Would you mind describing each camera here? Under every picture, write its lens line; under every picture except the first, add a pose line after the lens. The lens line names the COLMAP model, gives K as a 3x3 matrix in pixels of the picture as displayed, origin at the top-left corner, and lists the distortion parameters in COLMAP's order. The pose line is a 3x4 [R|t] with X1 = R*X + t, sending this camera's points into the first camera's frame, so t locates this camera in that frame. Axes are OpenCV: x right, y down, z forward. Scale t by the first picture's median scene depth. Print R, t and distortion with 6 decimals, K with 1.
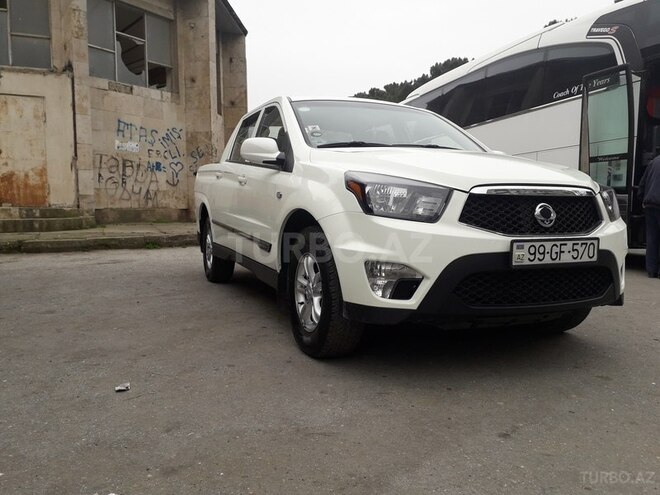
lens RADIAL K [[530.8, 0, 330.0], [0, 530.8, 247.5], [0, 0, 1]] dist [0.030140, -0.049605]
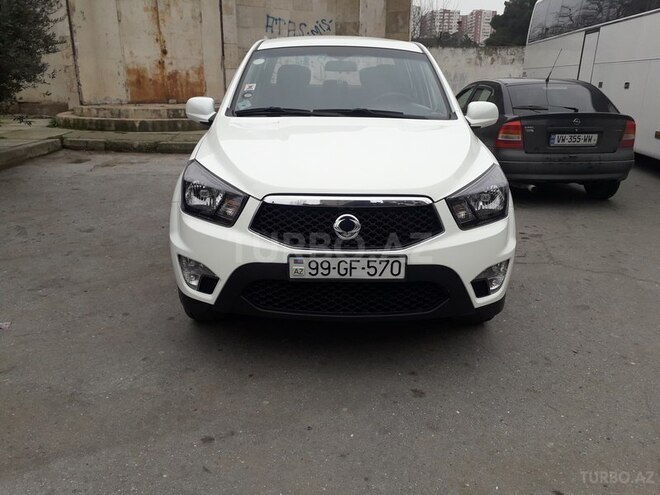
lens RADIAL K [[530.8, 0, 330.0], [0, 530.8, 247.5], [0, 0, 1]] dist [0.030140, -0.049605]
pose [[0.925784, 0.121432, -0.358021, 0.192452], [-0.037926, 0.972064, 0.231630, -0.064715], [0.376146, -0.200861, 0.904527, 0.034723]]
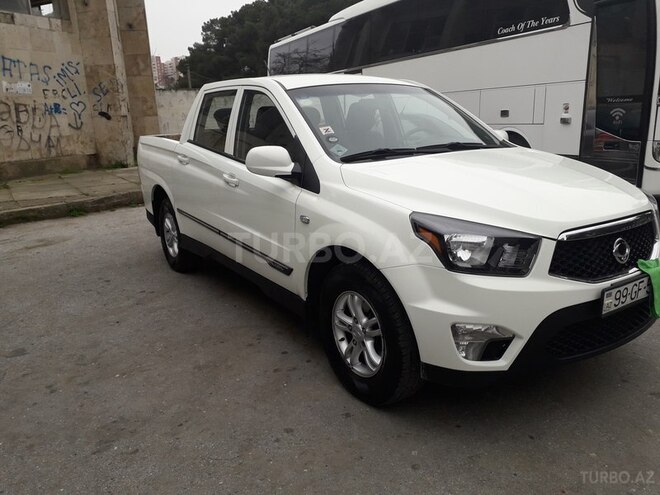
lens RADIAL K [[530.8, 0, 330.0], [0, 530.8, 247.5], [0, 0, 1]] dist [0.030140, -0.049605]
pose [[0.982092, -0.085545, 0.167862, -0.071741], [0.057575, 0.984623, 0.164932, -0.068151], [-0.179390, -0.152314, 0.971916, 0.045184]]
